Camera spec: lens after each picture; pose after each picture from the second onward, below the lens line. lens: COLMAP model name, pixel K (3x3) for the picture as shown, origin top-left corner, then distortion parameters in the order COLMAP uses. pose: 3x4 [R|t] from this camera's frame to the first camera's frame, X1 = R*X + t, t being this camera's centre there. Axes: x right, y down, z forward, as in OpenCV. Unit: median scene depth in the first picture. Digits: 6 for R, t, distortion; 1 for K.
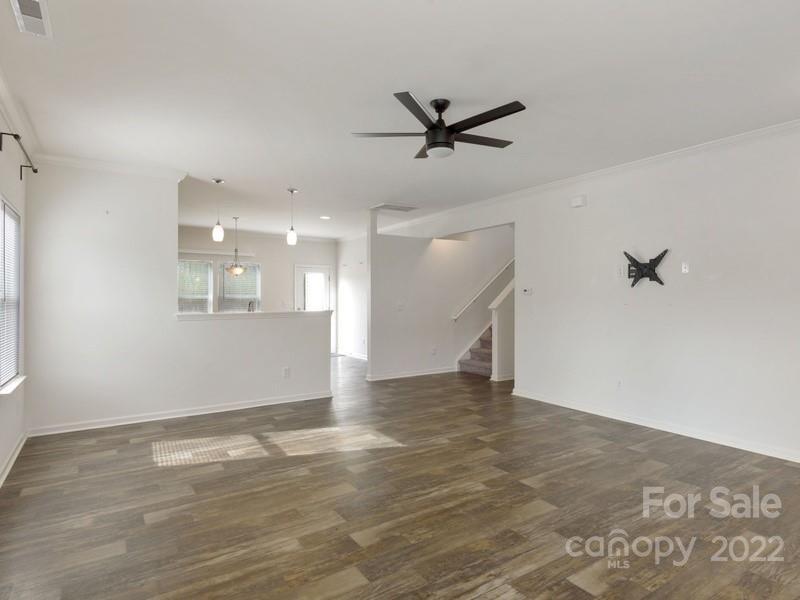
lens RADIAL K [[454.2, 0, 394.2], [0, 454.2, 295.7], [0, 0, 1]] dist [0.009507, 0.000527]
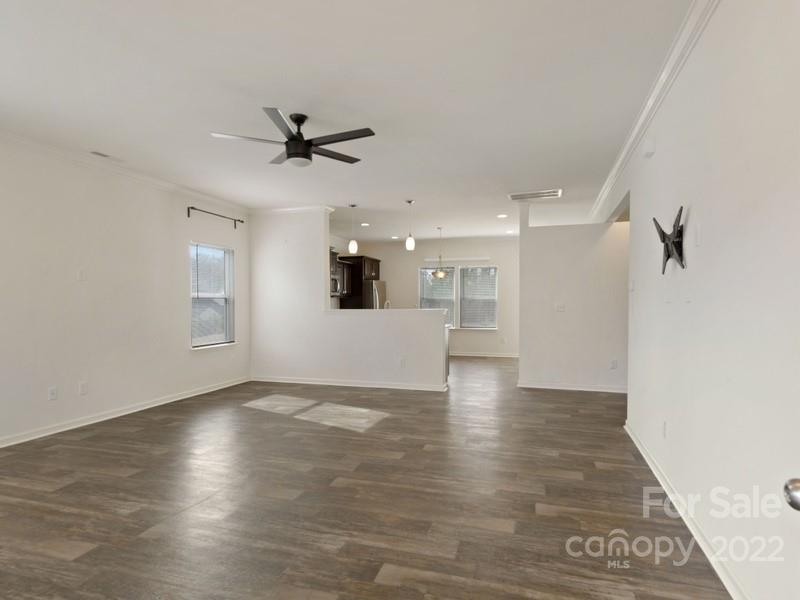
lens RADIAL K [[454.2, 0, 396.2], [0, 454.2, 305.0], [0, 0, 1]] dist [0.009507, 0.000527]
pose [[0.639041, 0.006950, -0.769141, 0.795939], [0.001728, 0.999944, 0.010471, 0.016248], [0.769171, -0.008020, 0.638993, 0.336209]]
